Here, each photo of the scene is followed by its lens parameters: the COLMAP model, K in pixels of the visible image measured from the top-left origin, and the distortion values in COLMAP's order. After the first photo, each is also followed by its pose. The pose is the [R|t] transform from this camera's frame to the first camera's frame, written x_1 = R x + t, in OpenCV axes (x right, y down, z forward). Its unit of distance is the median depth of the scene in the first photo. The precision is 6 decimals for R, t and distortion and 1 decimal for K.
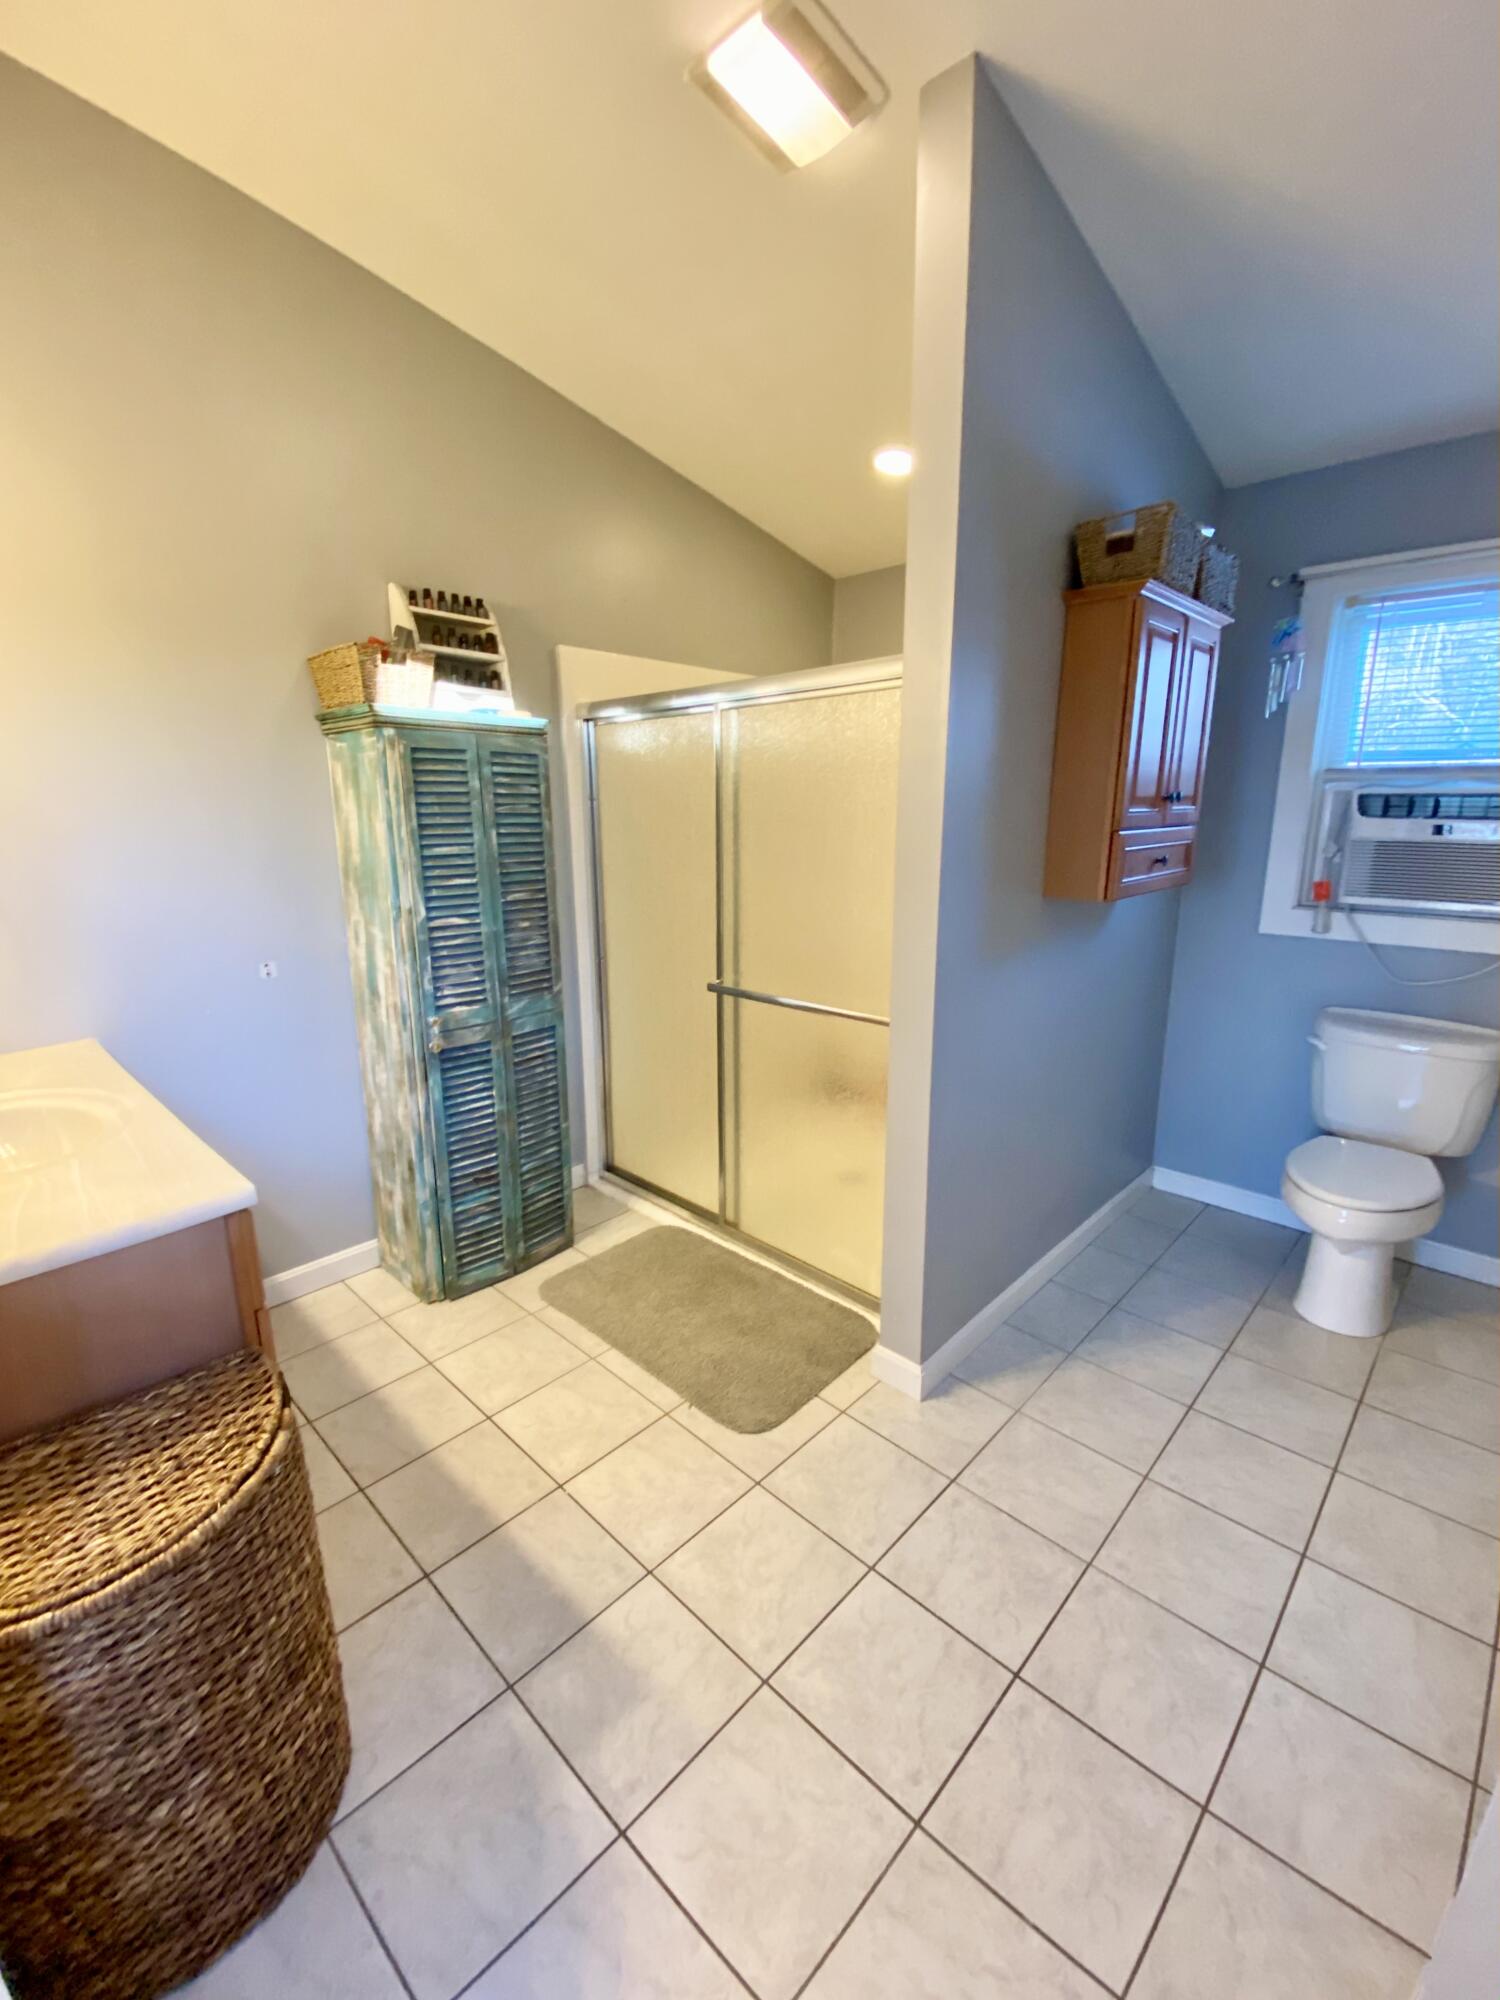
lens RADIAL K [[832.6, 0, 737.1], [0, 832.6, 1000.1], [0, 0, 1]] dist [-0.000004, -0.003737]
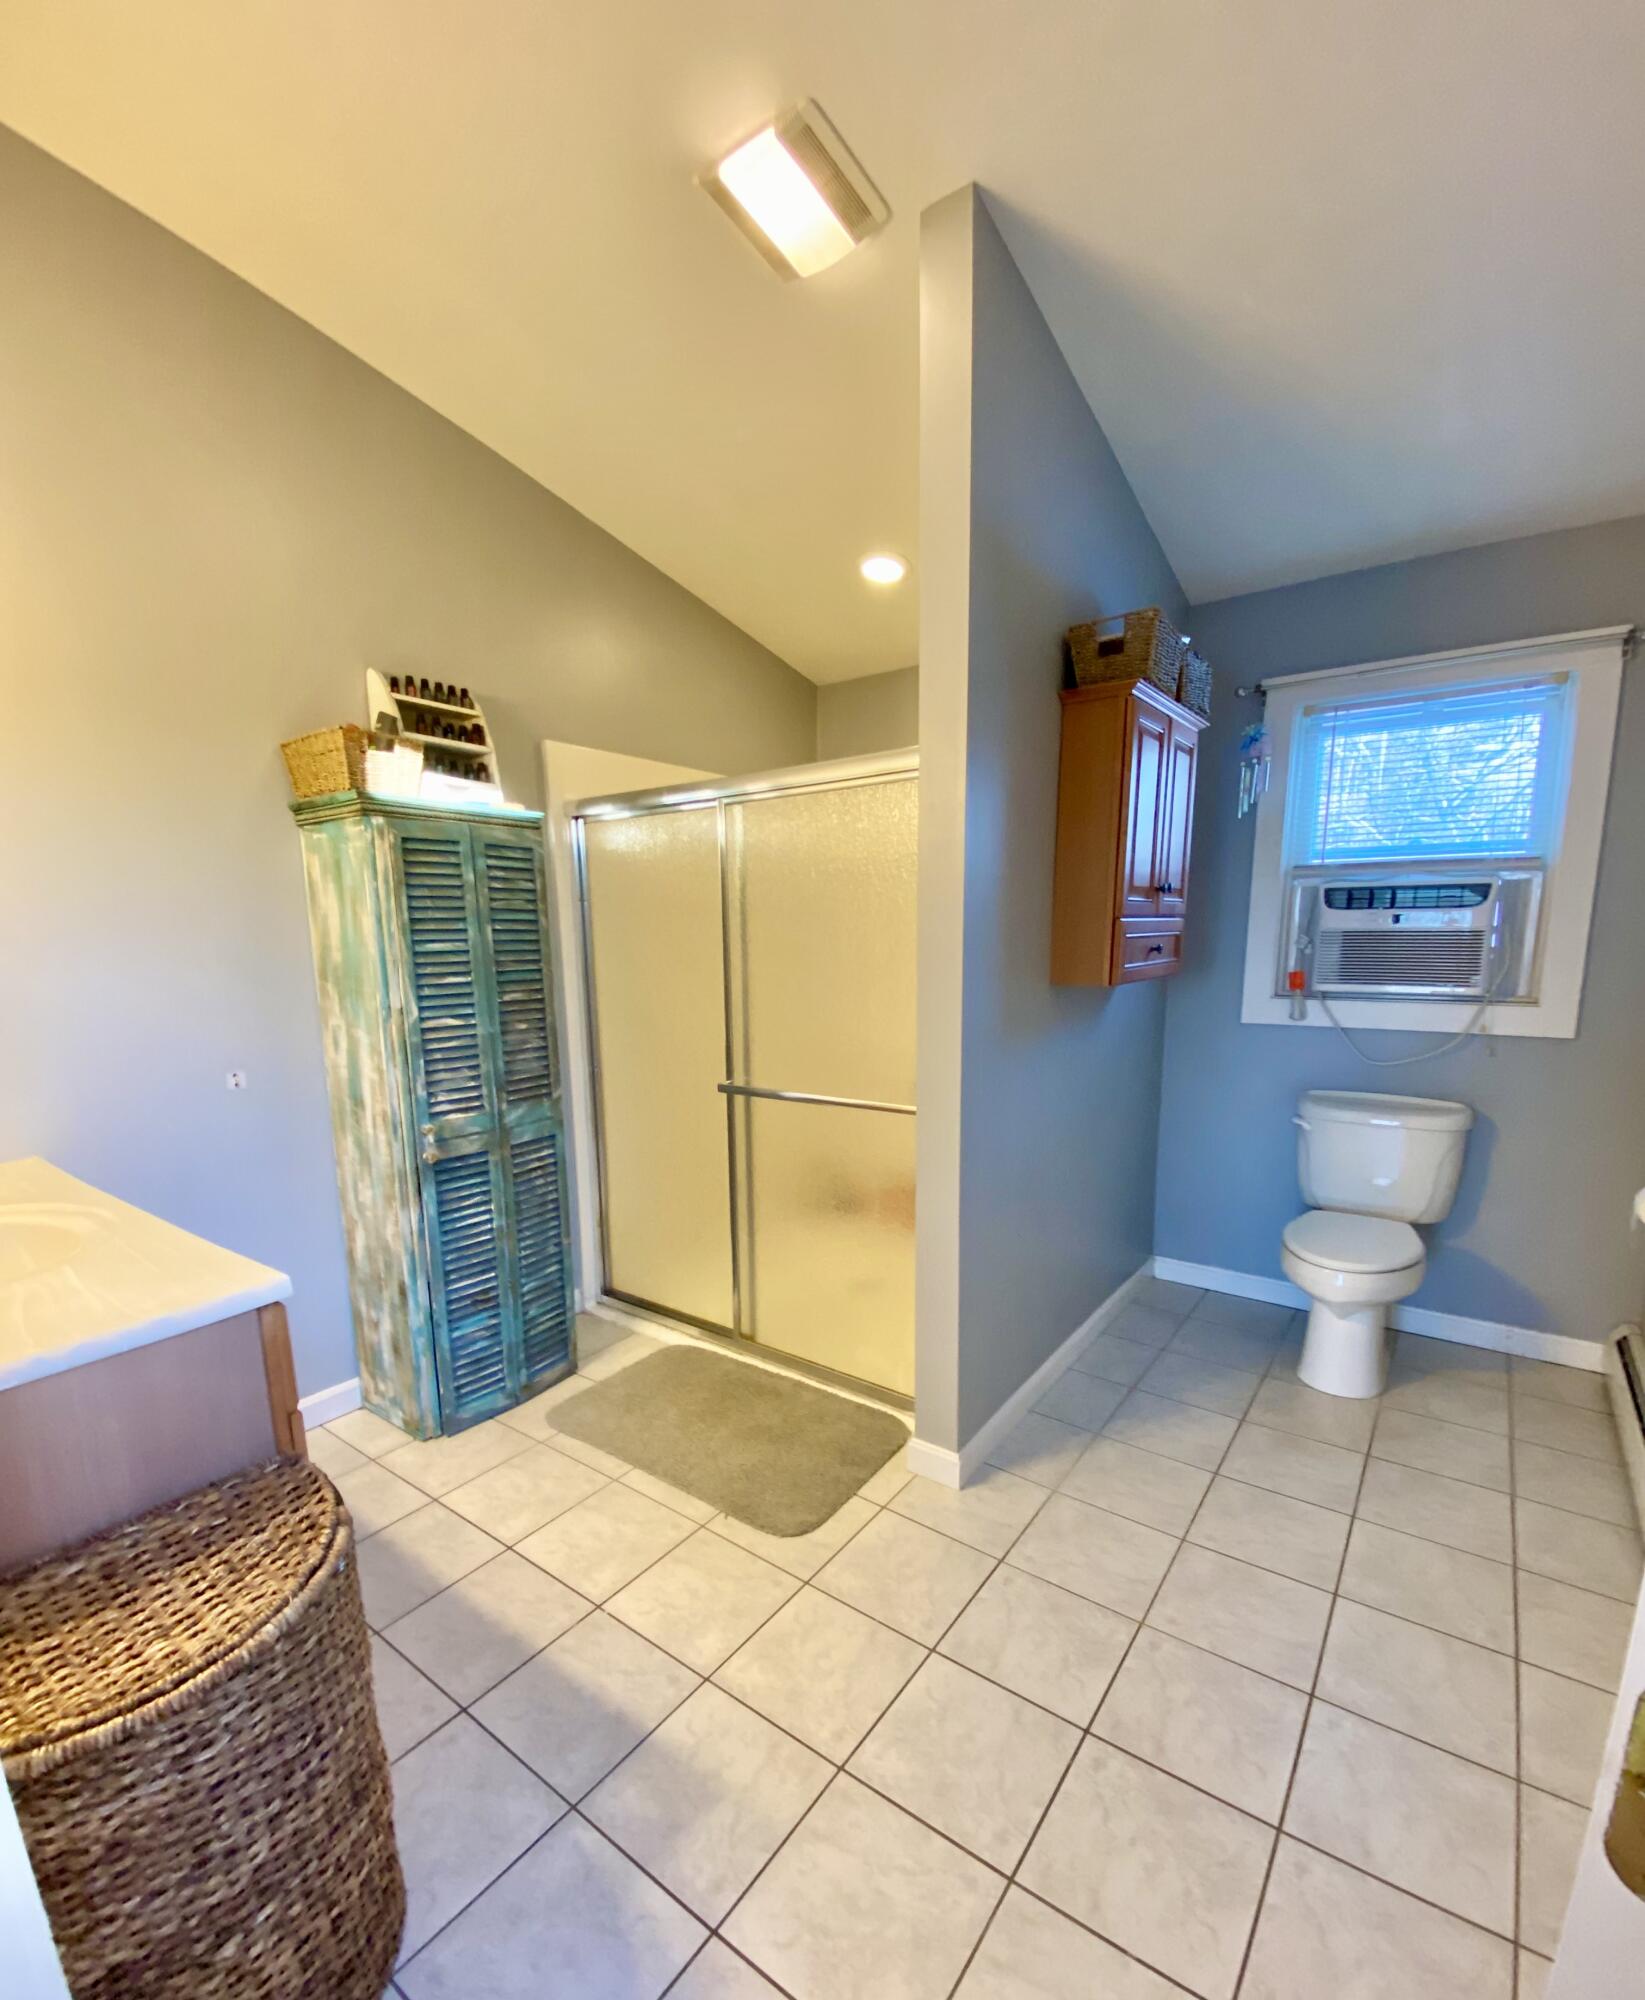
lens RADIAL K [[891.6, 0, 793.8], [0, 891.6, 1107.7], [0, 0, 1]] dist [-0.004001, 0.002307]
pose [[0.991946, -0.031353, 0.122723, -0.083910], [0.036562, 0.998513, -0.040427, 0.059139], [-0.121273, 0.044588, 0.991617, -0.041191]]
